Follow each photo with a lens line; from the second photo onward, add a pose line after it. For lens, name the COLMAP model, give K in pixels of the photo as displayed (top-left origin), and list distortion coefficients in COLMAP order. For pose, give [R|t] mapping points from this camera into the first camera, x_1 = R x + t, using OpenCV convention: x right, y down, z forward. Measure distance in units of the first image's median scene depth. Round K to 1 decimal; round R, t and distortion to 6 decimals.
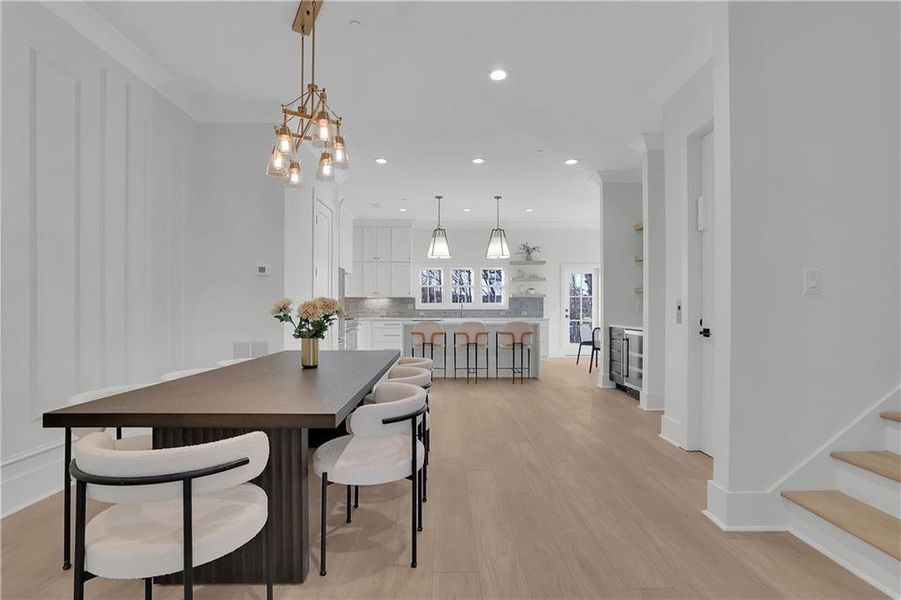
lens RADIAL K [[405.2, 0, 466.0], [0, 405.2, 307.4], [0, 0, 1]] dist [-0.001079, -0.000008]
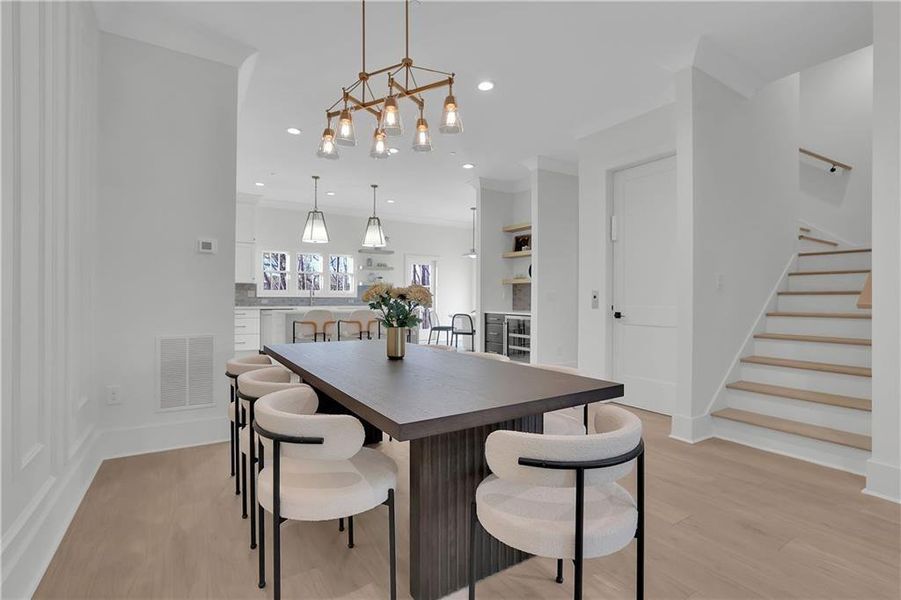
lens RADIAL K [[399.4, 0, 448.9], [0, 399.4, 299.3], [0, 0, 1]] dist [-0.038093, 0.014996]
pose [[0.871383, 0.003293, 0.490592, -0.192725], [-0.007596, 0.999948, 0.006781, 0.001264], [-0.490544, -0.009636, 0.871363, 0.036405]]
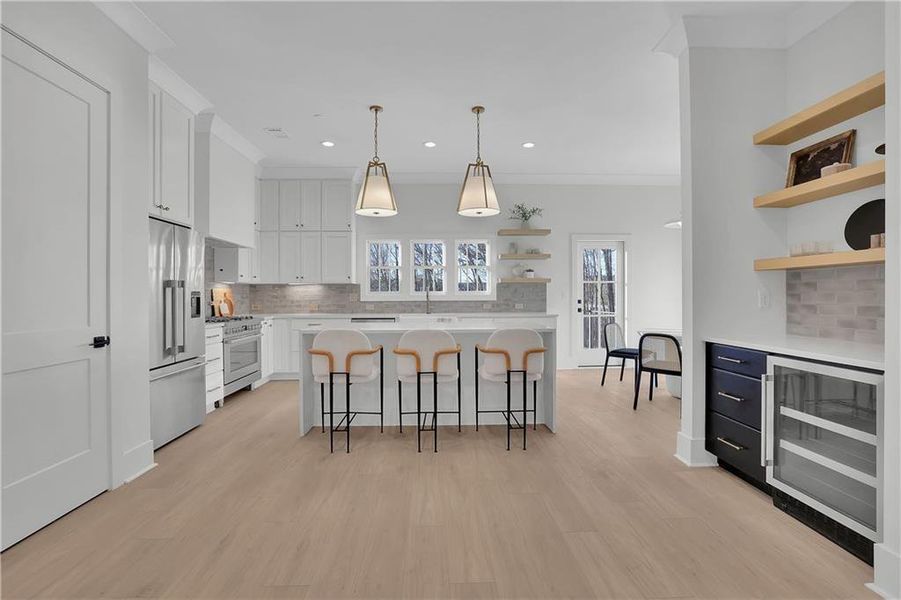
lens RADIAL K [[399.4, 0, 448.9], [0, 399.4, 299.3], [0, 0, 1]] dist [-0.038093, 0.014996]
pose [[0.999956, -0.004010, -0.008489, 0.032068], [0.004110, 0.999922, 0.011800, -0.005791], [0.008441, -0.011835, 0.999894, 0.340990]]
